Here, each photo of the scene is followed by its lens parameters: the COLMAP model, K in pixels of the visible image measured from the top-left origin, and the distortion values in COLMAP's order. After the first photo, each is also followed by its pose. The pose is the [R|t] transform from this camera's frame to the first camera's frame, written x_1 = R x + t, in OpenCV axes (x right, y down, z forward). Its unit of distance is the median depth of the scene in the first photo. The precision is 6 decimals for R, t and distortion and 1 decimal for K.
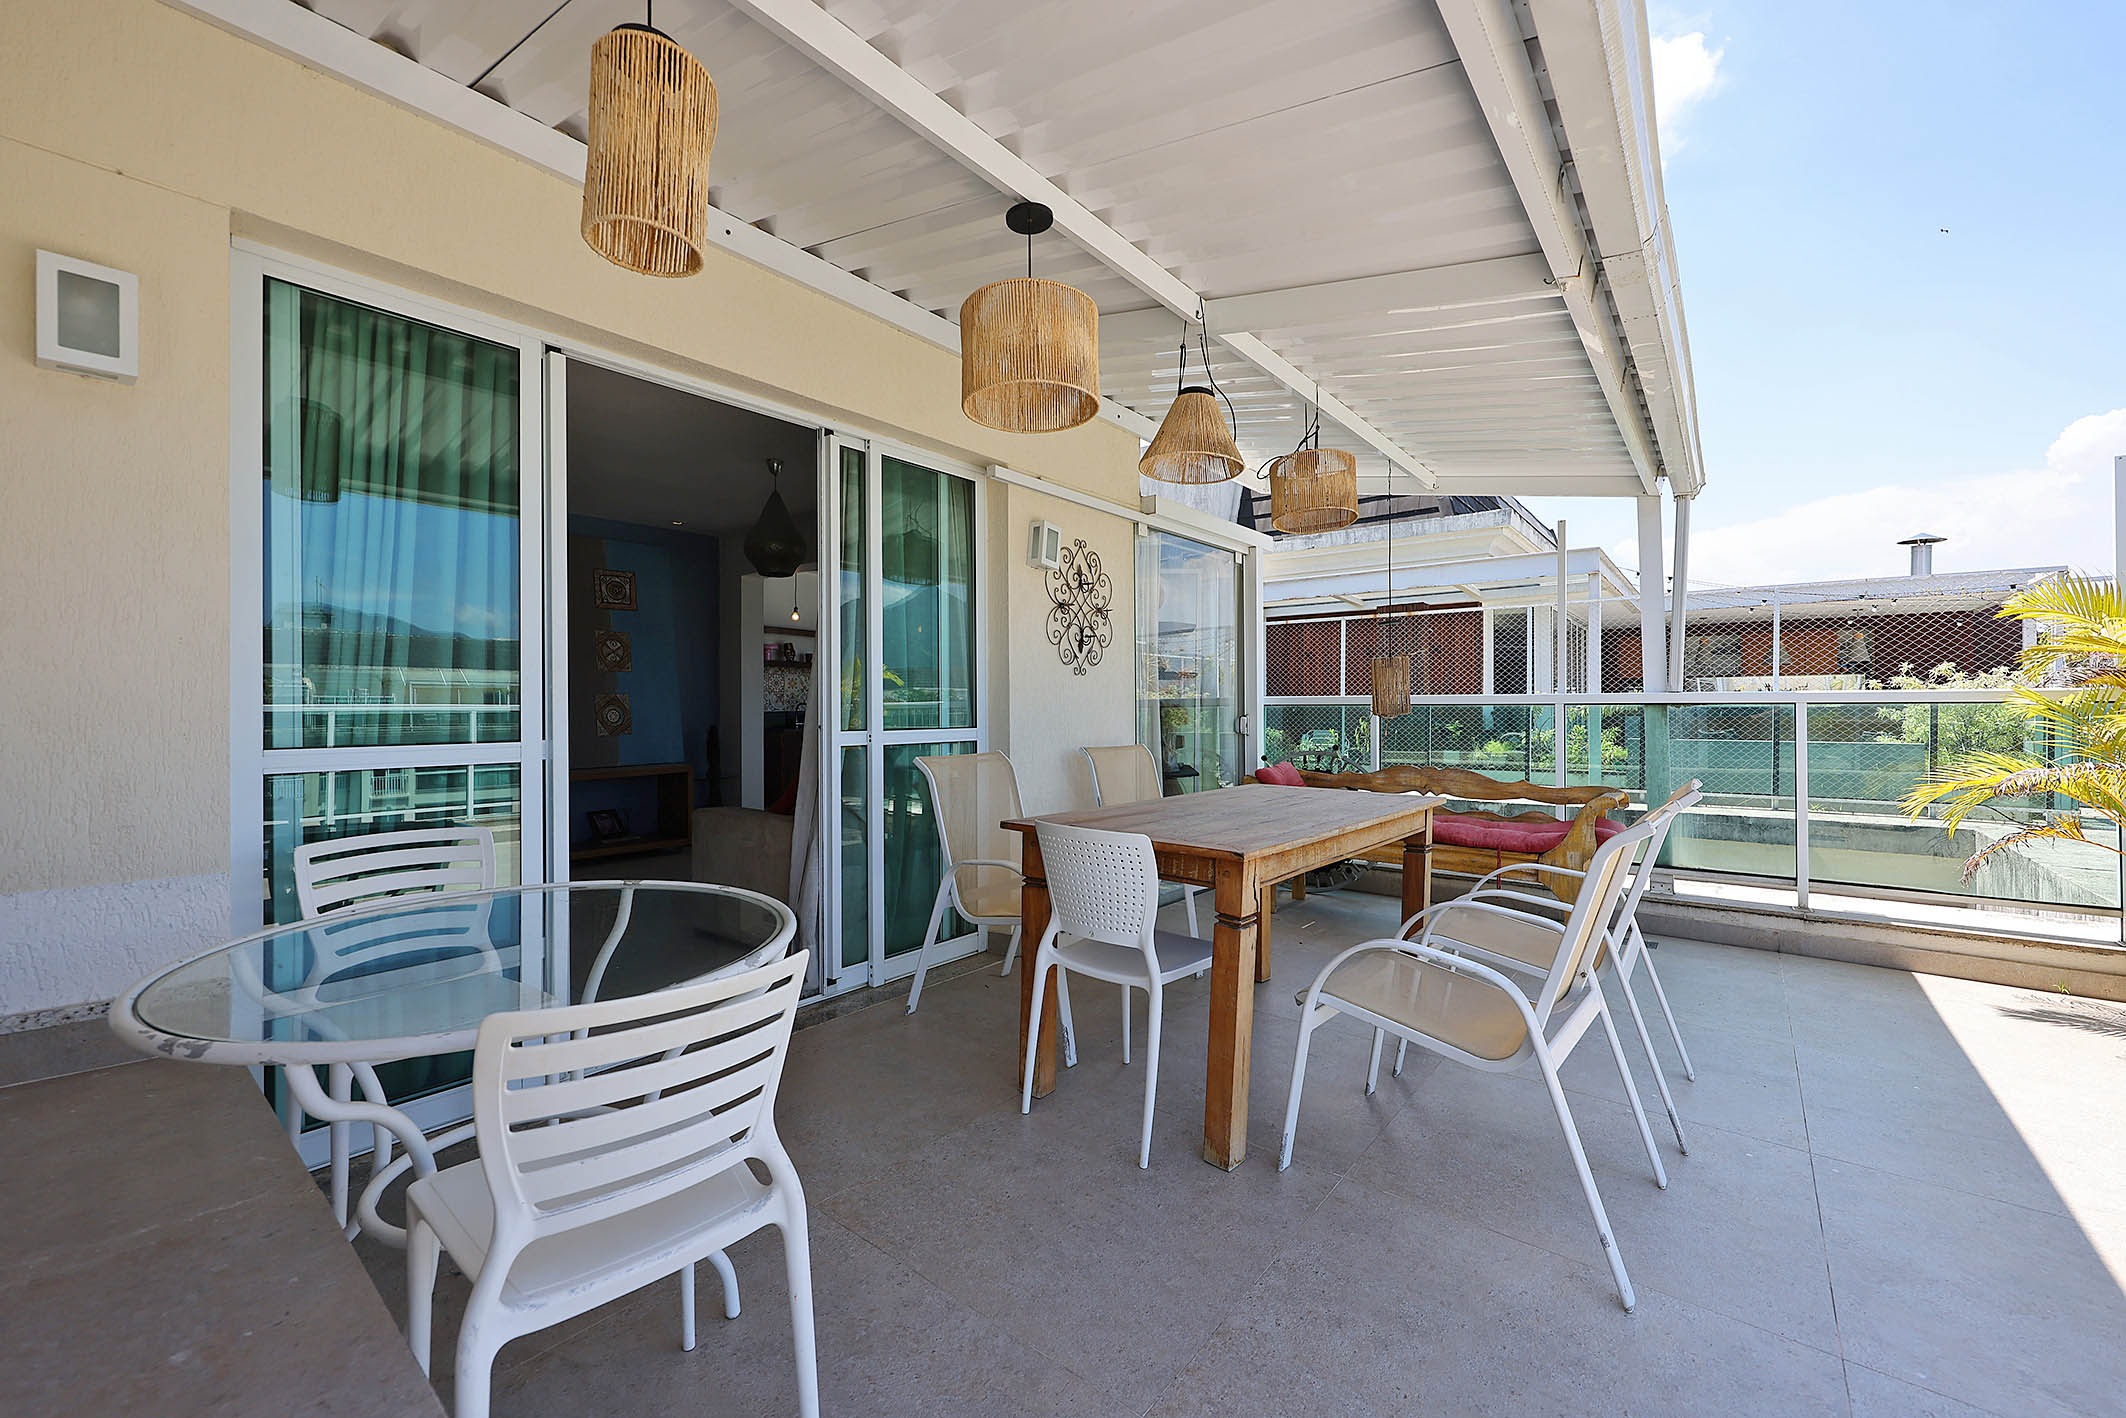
lens RADIAL K [[852.3, 0, 1063.0], [0, 852.3, 709.0], [0, 0, 1]] dist [-0.001216, -0.000205]
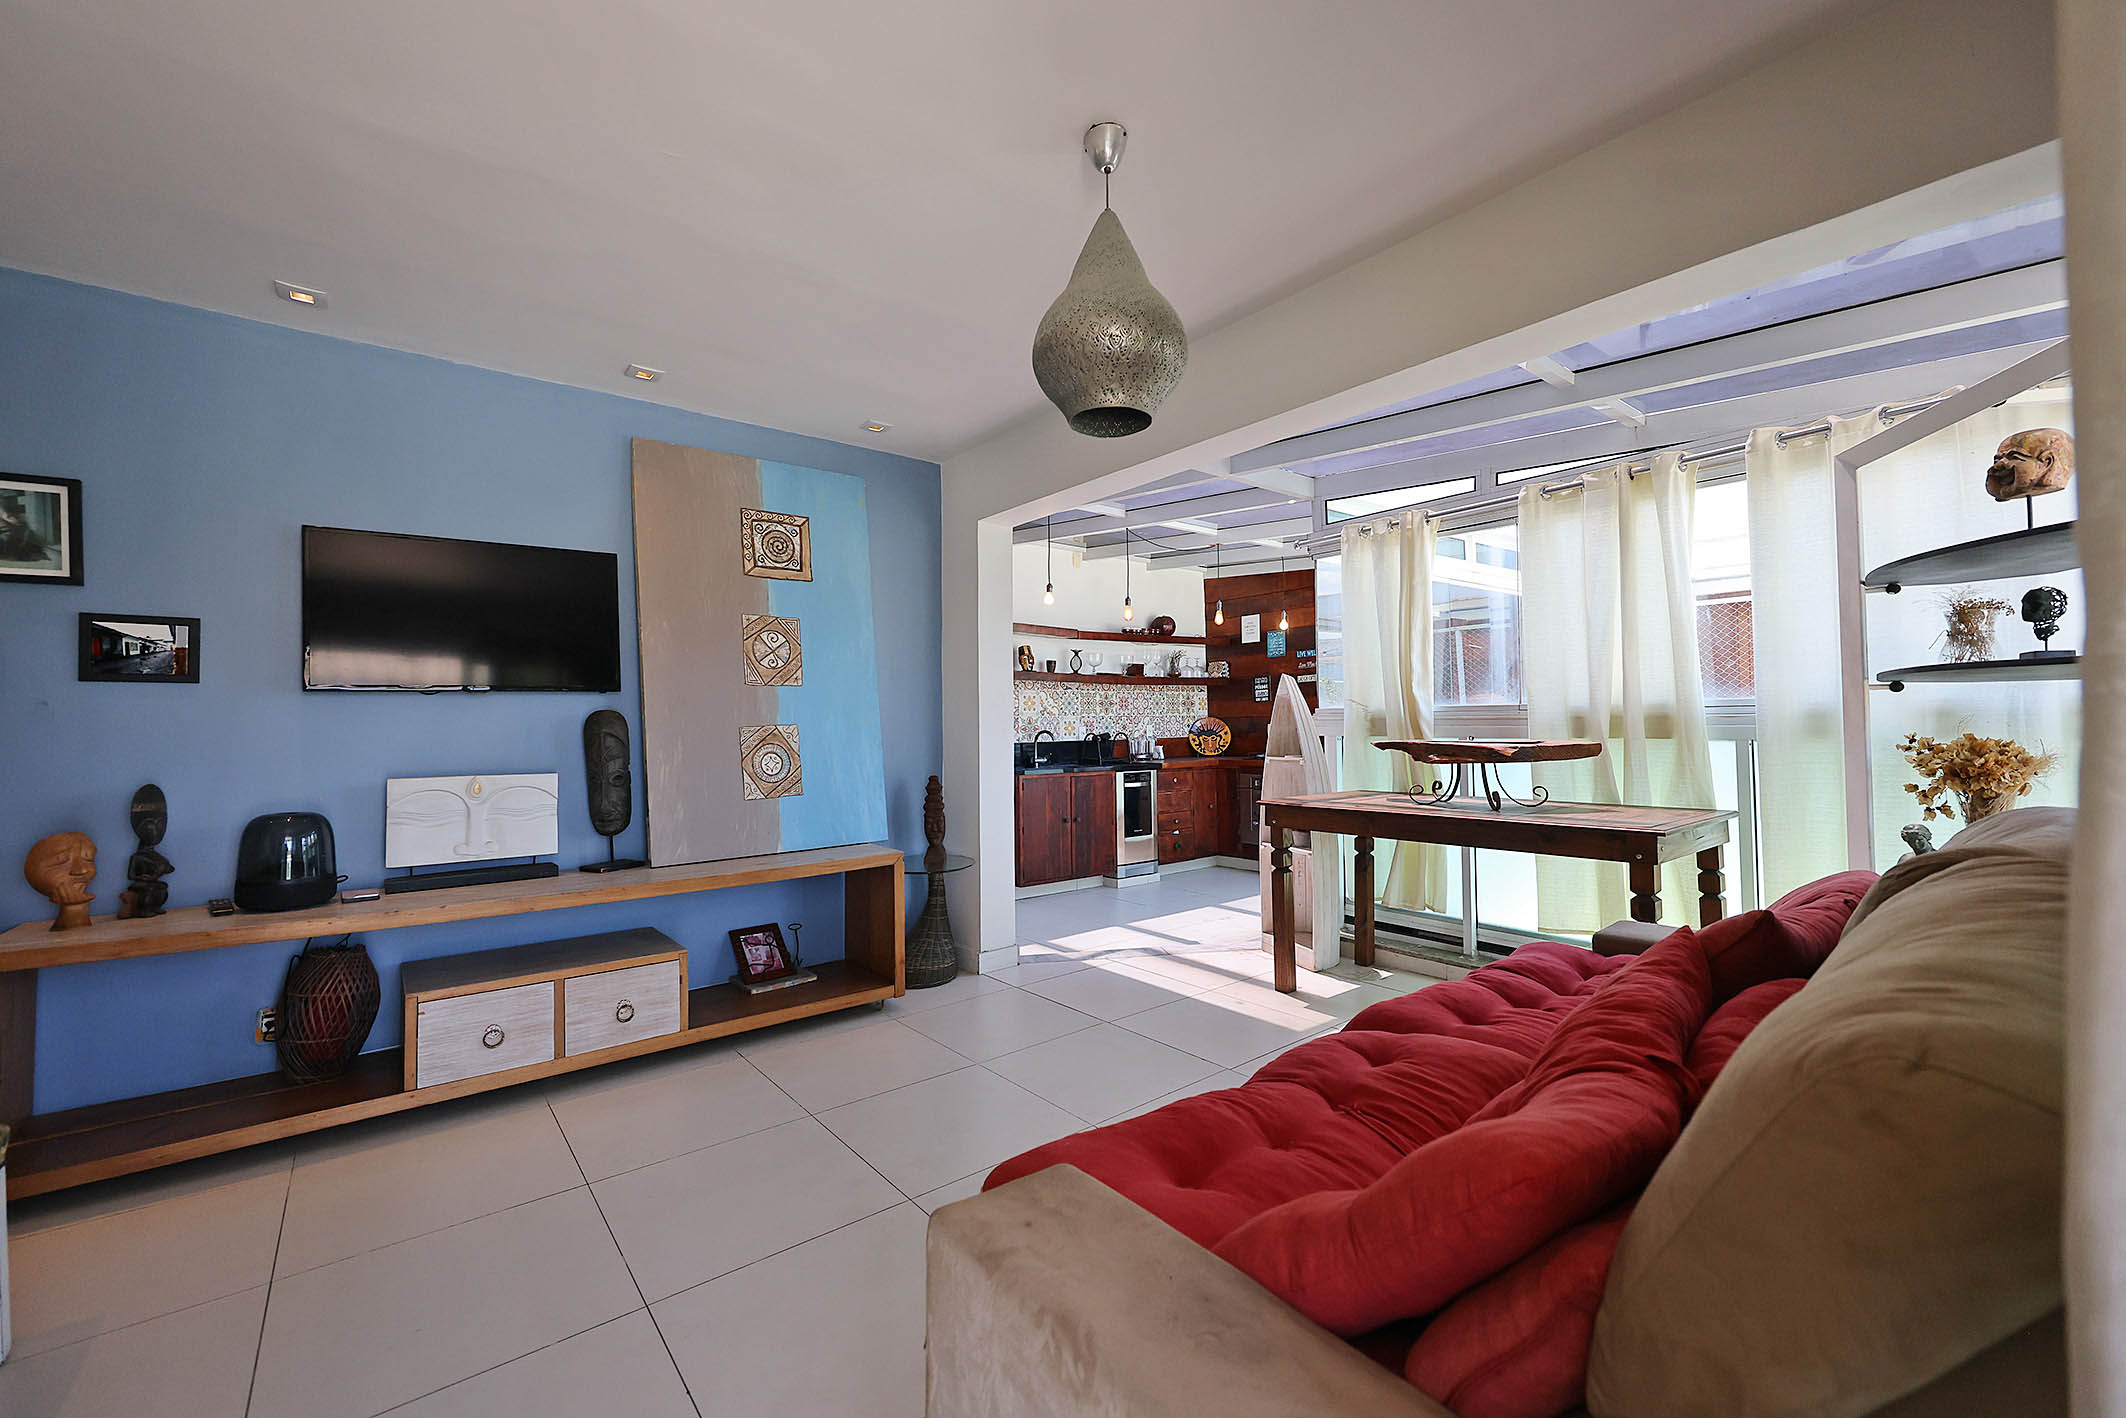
lens RADIAL K [[852.3, 0, 1063.0], [0, 852.3, 709.0], [0, 0, 1]] dist [-0.001216, -0.000205]
pose [[0.977653, -0.013115, -0.209815, -0.135292], [0.008430, 0.999695, -0.023208, -0.008279], [0.210056, 0.020921, 0.977466, 0.300679]]
